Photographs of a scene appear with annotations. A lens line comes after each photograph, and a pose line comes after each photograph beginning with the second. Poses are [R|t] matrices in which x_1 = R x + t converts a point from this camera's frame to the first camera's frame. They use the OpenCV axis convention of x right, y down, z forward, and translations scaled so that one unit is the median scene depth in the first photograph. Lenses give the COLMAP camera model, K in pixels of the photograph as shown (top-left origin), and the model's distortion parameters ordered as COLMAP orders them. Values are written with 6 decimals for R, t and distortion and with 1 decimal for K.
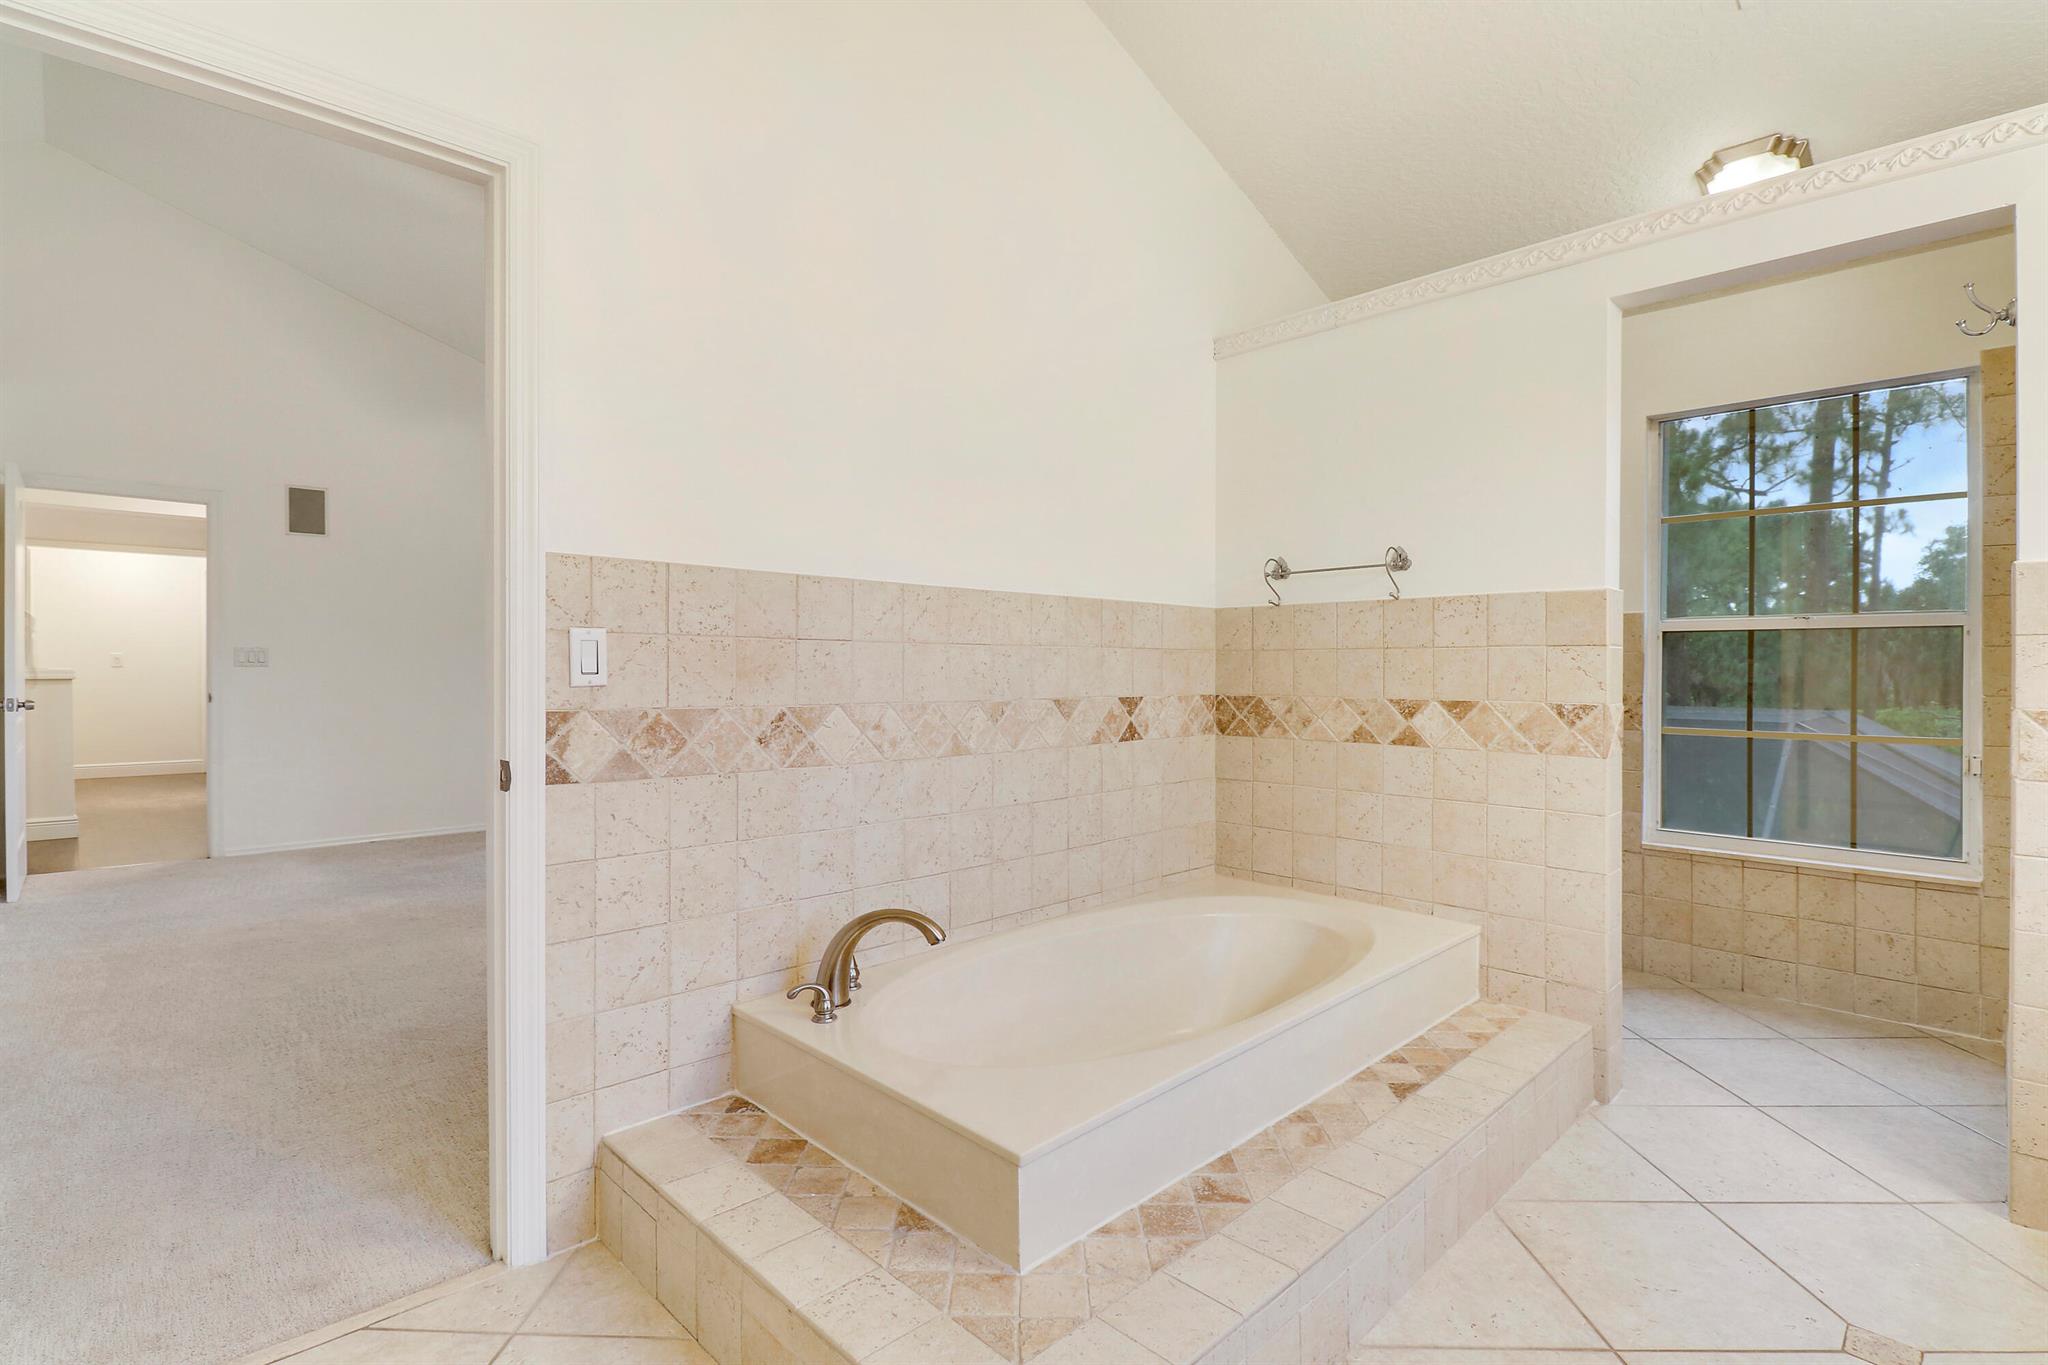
lens RADIAL K [[981.2, 0, 1022.9], [0, 981.2, 670.3], [0, 0, 1]] dist [-0.001759, -0.000619]
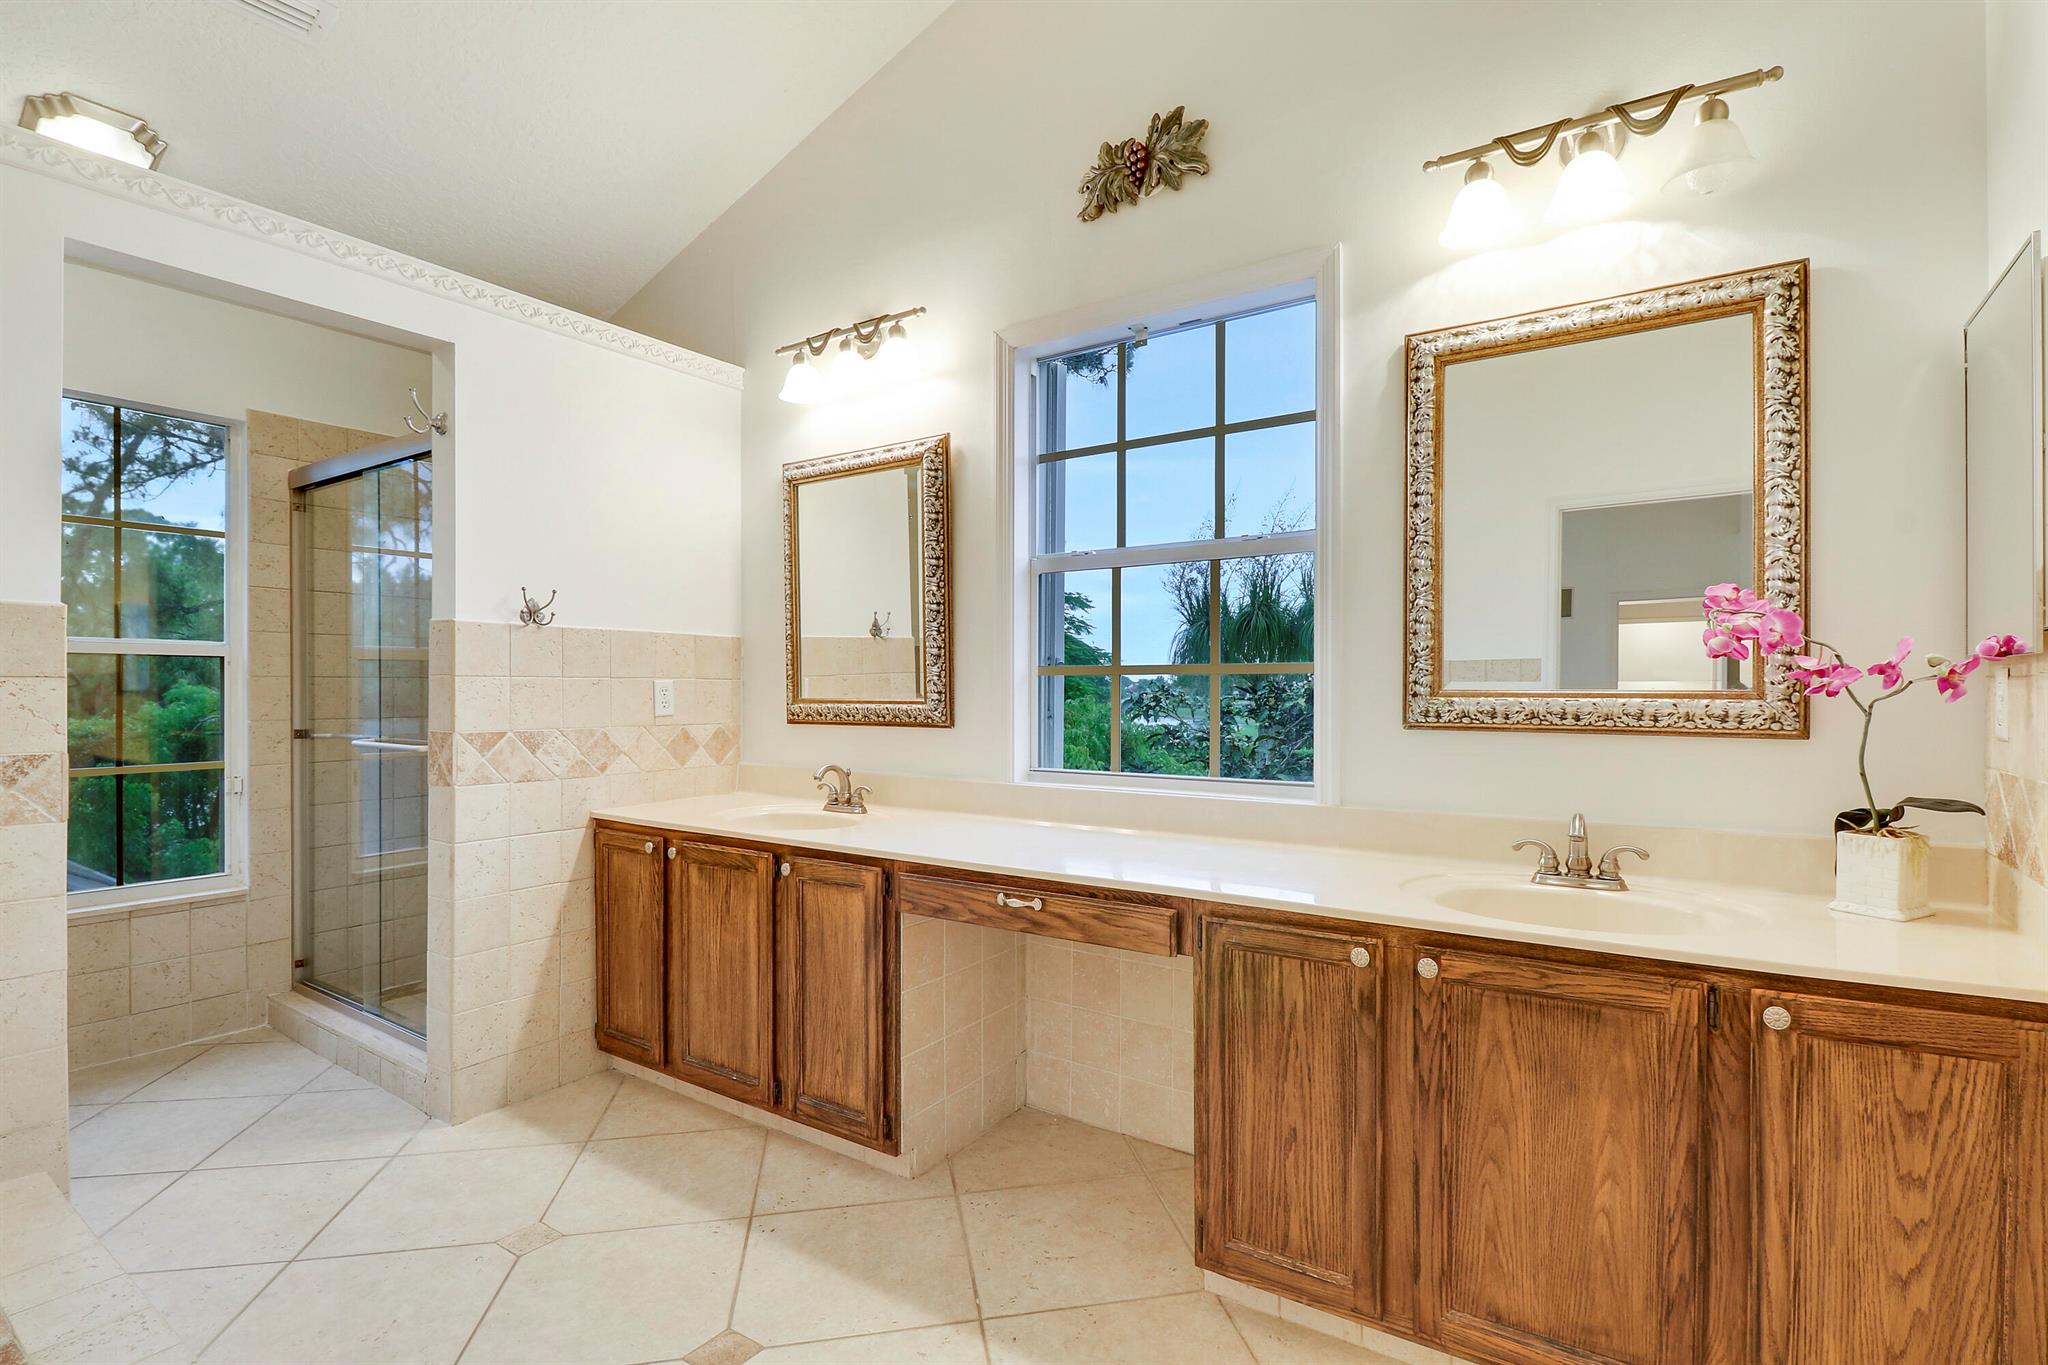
lens RADIAL K [[981.2, 0, 1022.9], [0, 981.2, 687.7], [0, 0, 1]] dist [-0.001759, -0.000619]
pose [[-0.191826, -0.007518, 0.981400, -0.292072], [0.003002, 0.999961, 0.008247, -0.019306], [-0.981424, 0.004529, -0.191796, 0.362596]]
